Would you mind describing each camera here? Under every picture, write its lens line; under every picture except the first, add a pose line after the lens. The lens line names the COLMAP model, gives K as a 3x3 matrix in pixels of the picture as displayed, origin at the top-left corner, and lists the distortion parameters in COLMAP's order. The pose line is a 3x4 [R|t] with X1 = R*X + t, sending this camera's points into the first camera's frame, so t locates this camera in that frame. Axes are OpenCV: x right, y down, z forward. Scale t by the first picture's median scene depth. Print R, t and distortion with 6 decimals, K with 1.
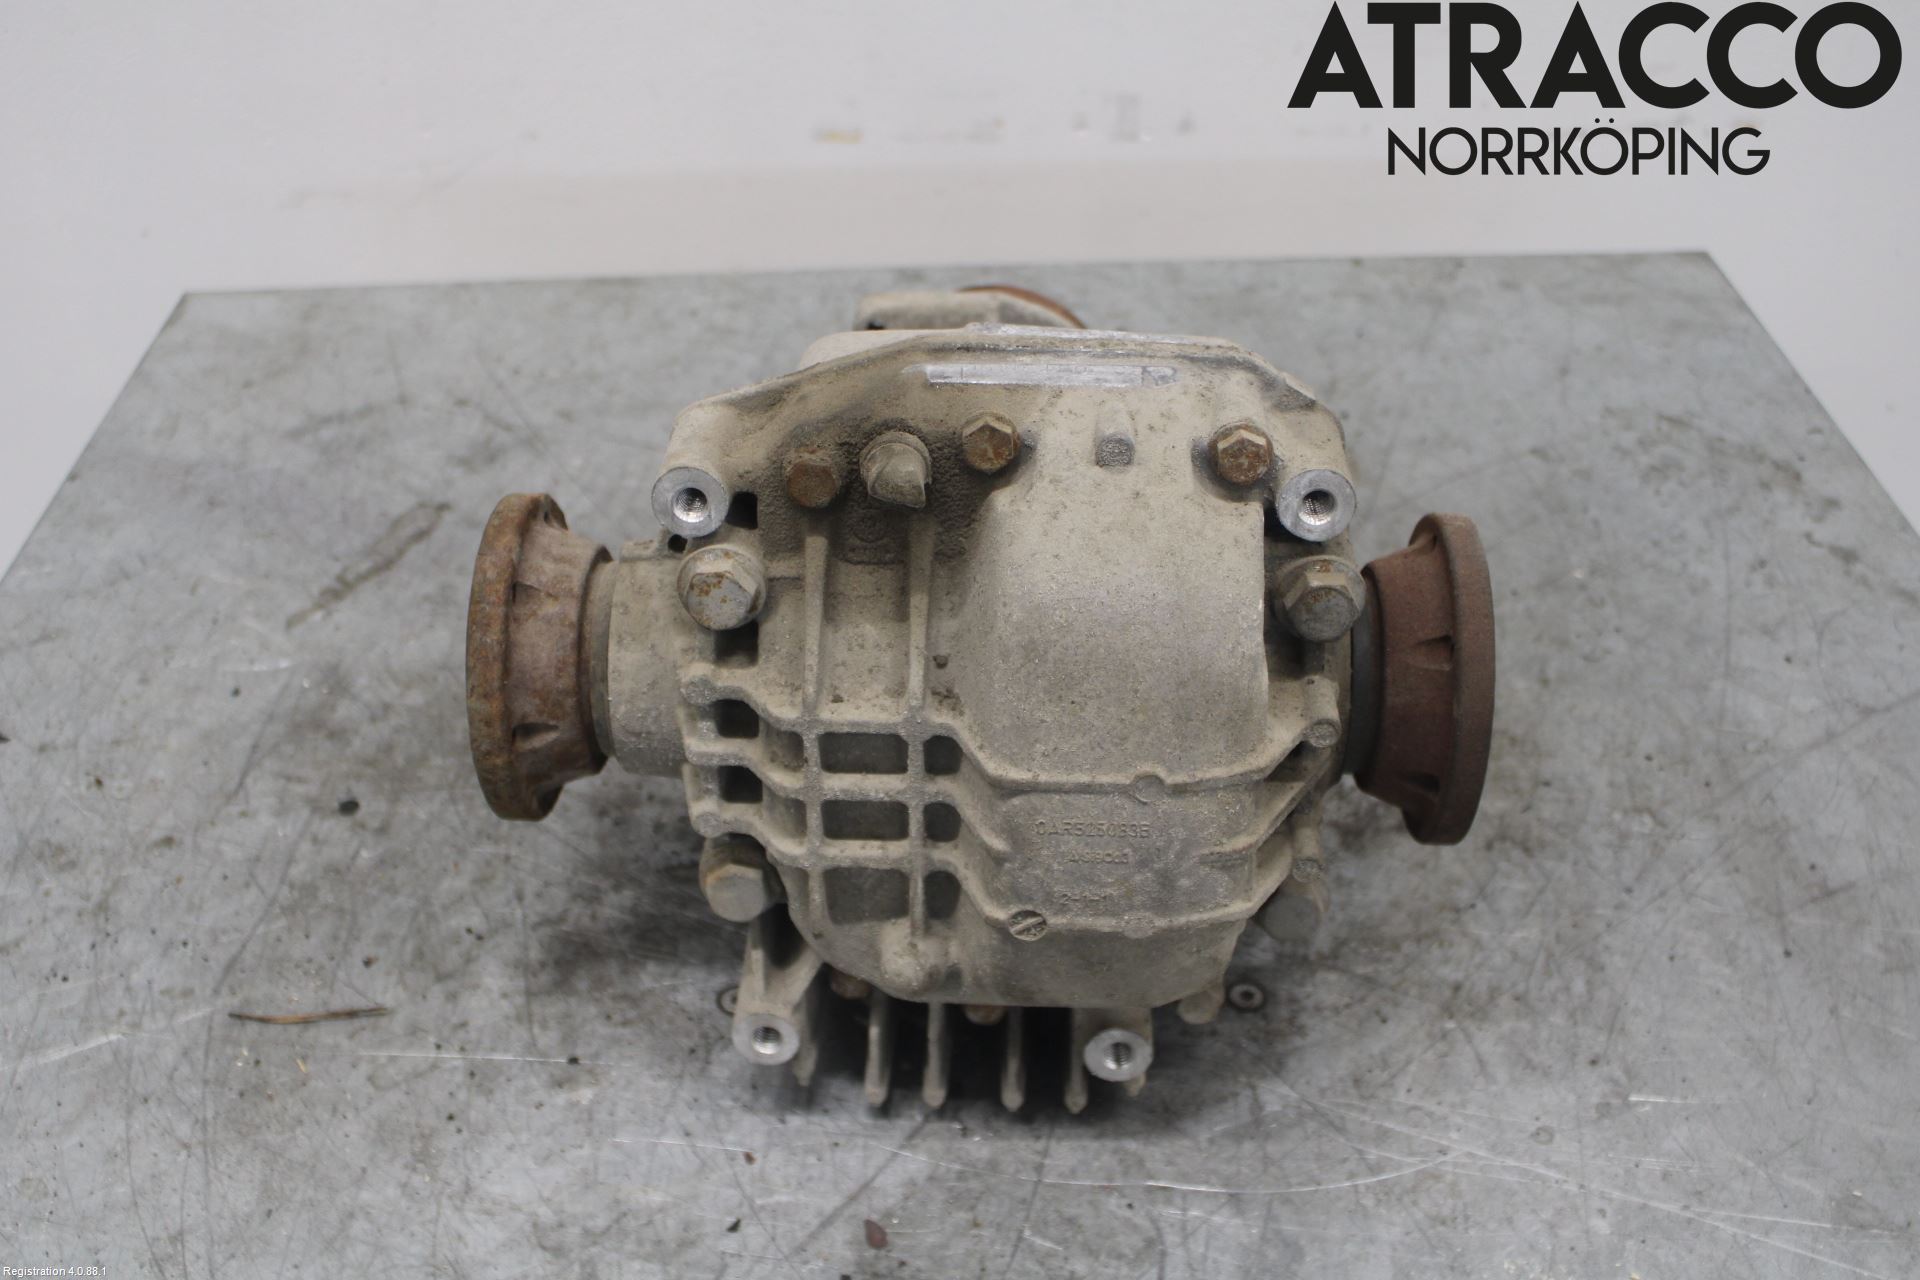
lens RADIAL K [[1897.2, 0, 960.0], [0, 1897.2, 640.0], [0, 0, 1]] dist [-0.129017, 0.031367]
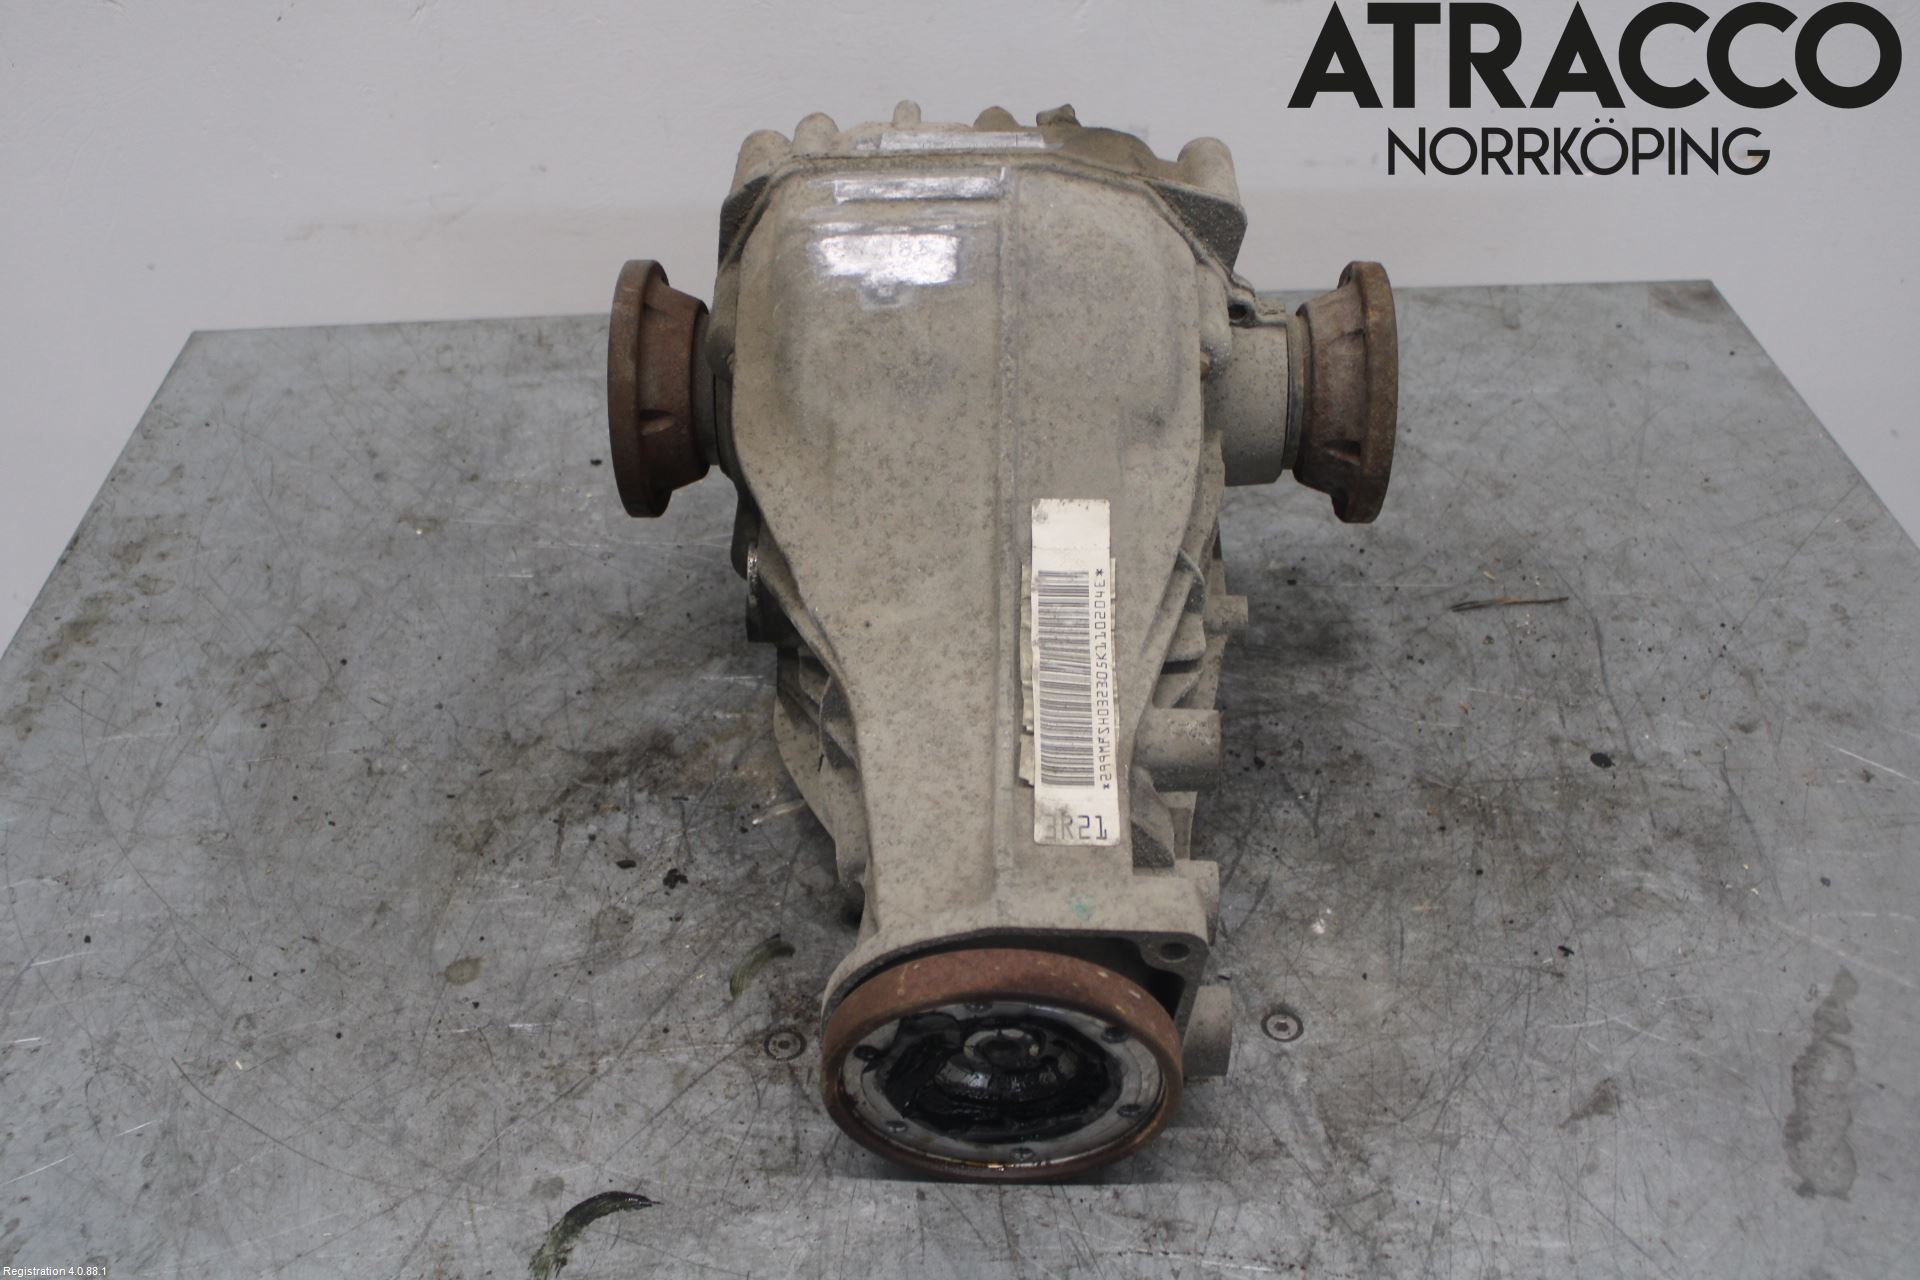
lens RADIAL K [[1897.2, 0, 960.0], [0, 1897.2, 640.0], [0, 0, 1]] dist [-0.129017, 0.031367]
pose [[-0.999548, 0.029988, 0.001925, 0.030606], [0.009527, 0.255486, 0.966766, -0.994715], [0.028500, 0.966348, -0.255656, 1.256113]]
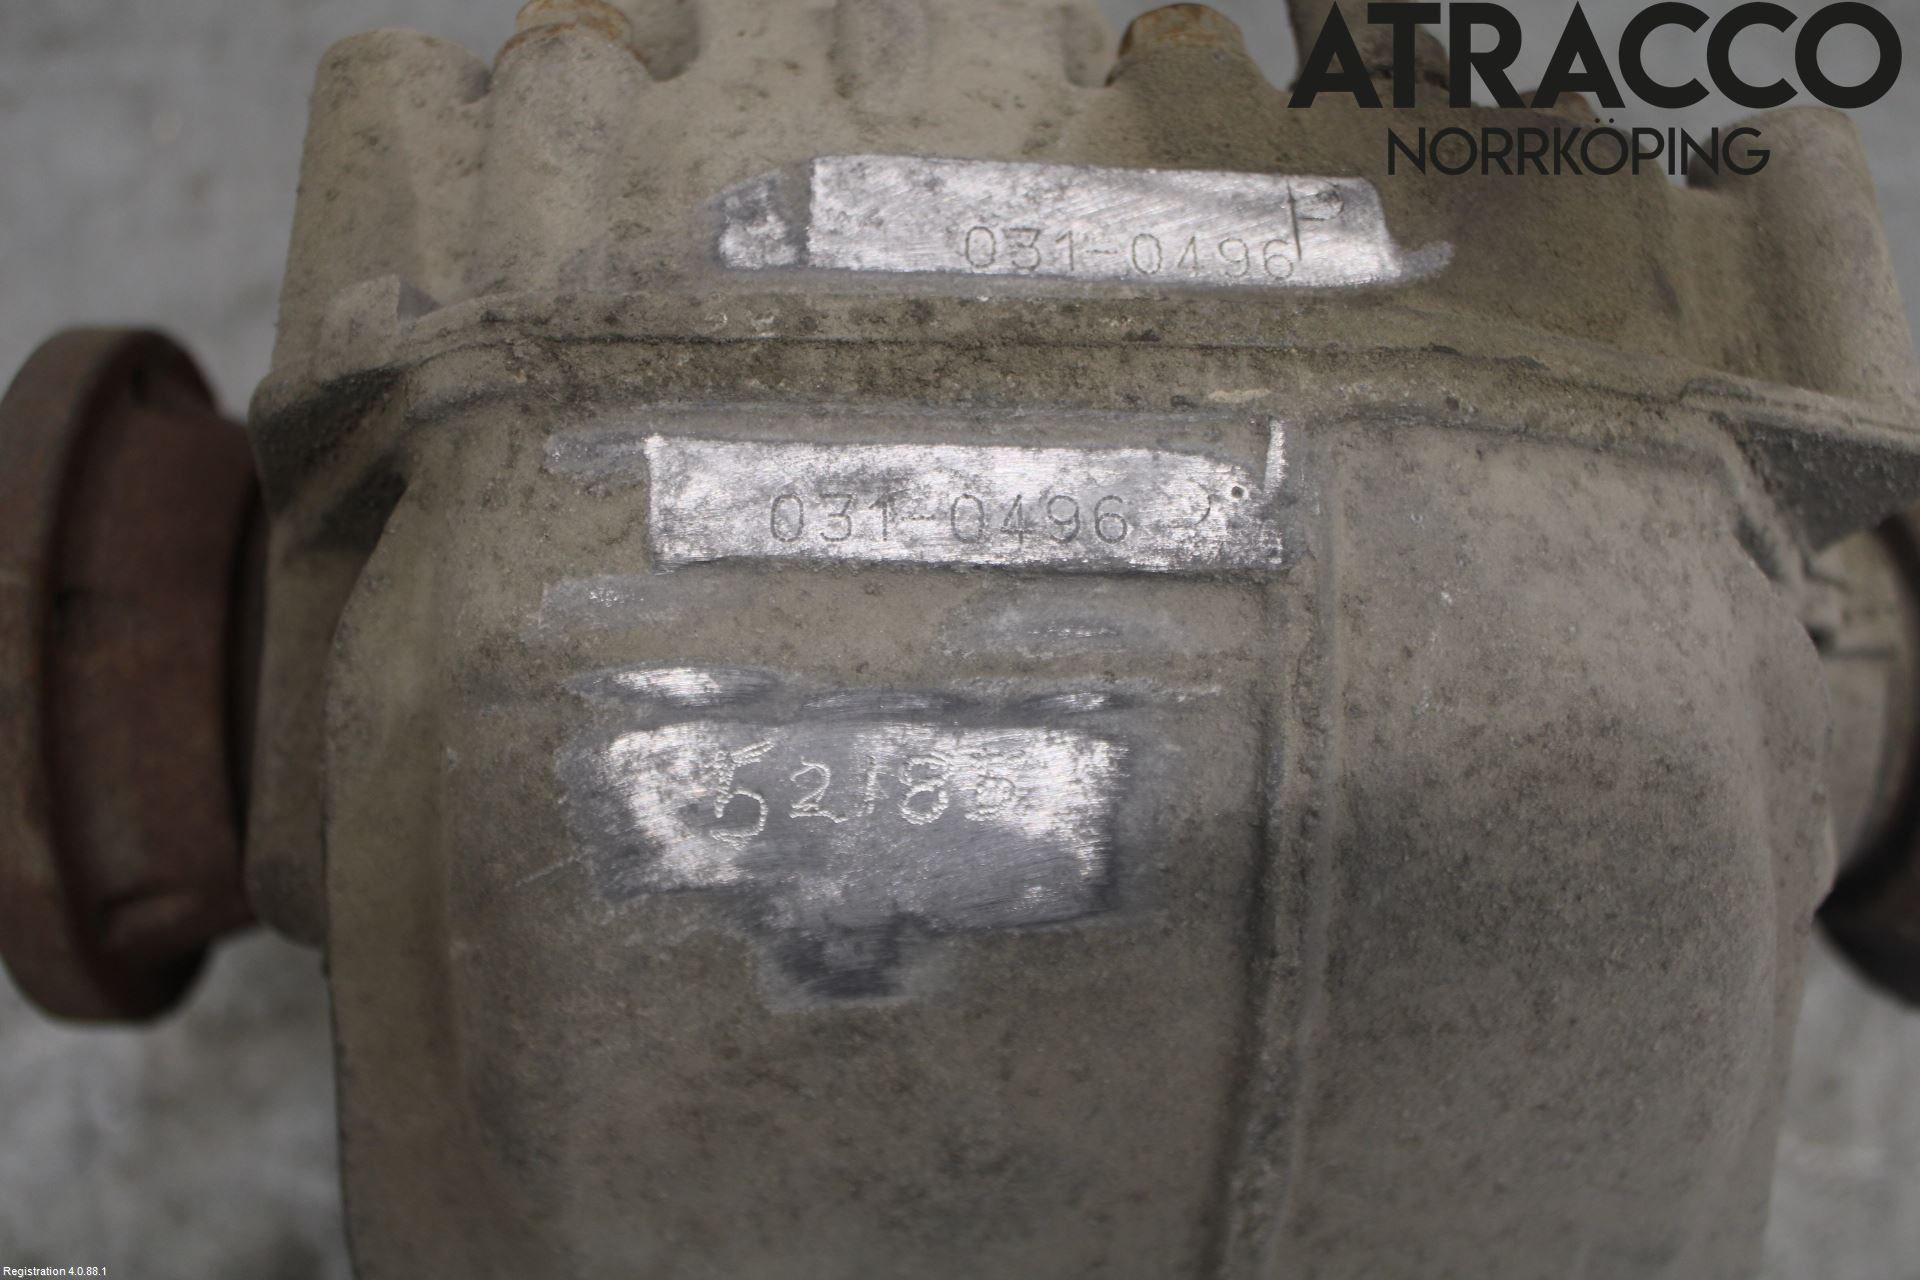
lens RADIAL K [[1897.2, 0, 960.0], [0, 1897.2, 640.0], [0, 0, 1]] dist [-0.129017, 0.031367]
pose [[-0.994677, 0.030563, -0.098404, 0.073897], [-0.102348, -0.182479, 0.977868, -0.377648], [0.011930, 0.982735, 0.184636, 0.754315]]
